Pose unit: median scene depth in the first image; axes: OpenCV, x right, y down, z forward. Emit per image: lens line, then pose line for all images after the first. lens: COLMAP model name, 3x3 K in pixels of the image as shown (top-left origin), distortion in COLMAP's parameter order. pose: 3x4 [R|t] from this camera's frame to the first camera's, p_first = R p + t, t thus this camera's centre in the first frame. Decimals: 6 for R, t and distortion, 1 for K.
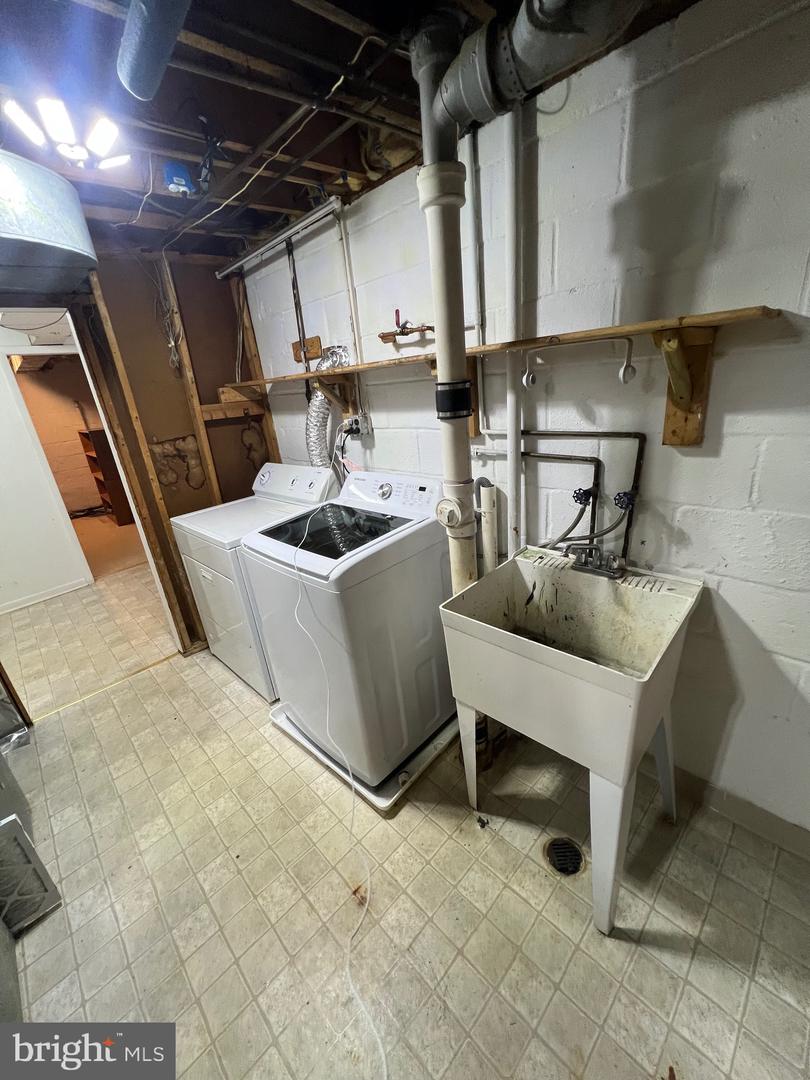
lens RADIAL K [[433.4, 0, 403.3], [0, 433.4, 537.9], [0, 0, 1]] dist [0.000127, -0.000136]
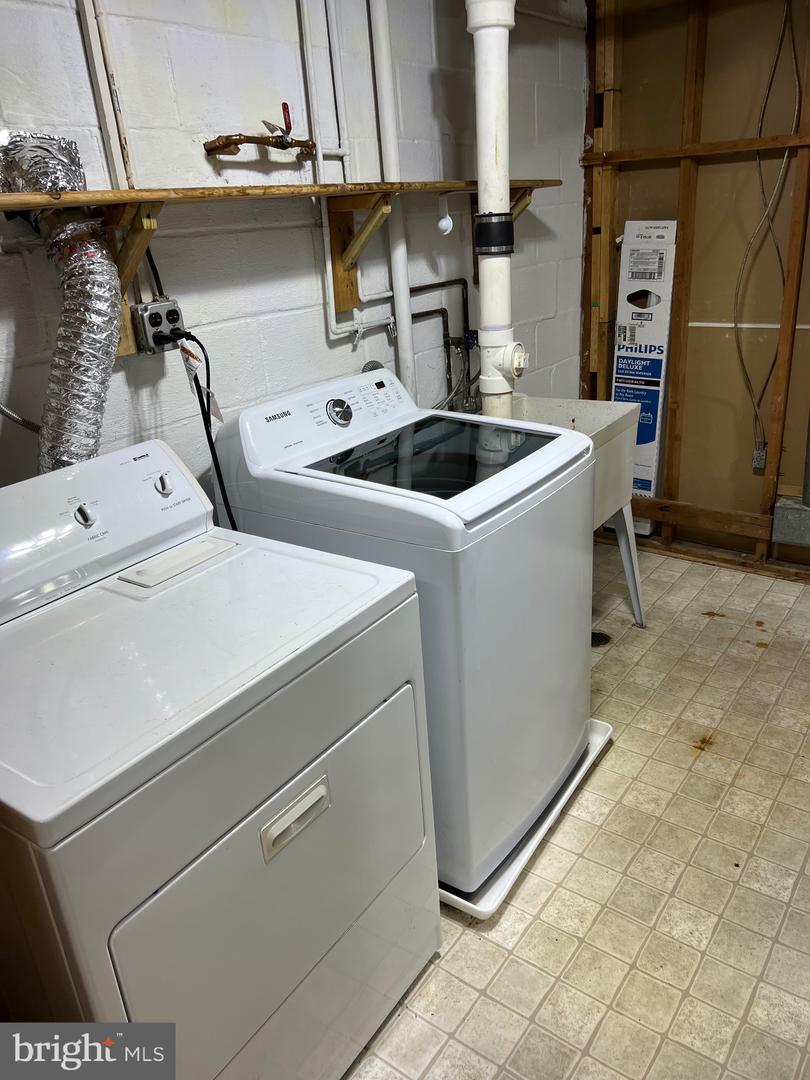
lens RADIAL K [[816.7, 0, 407.3], [0, 816.7, 542.6], [0, 0, 1]] dist [0.011731, -0.009330]
pose [[-0.158503, -0.259837, 0.952555, -1.269638], [0.425057, 0.852819, 0.303359, -0.280296], [-0.891181, 0.452973, -0.024728, 1.149953]]
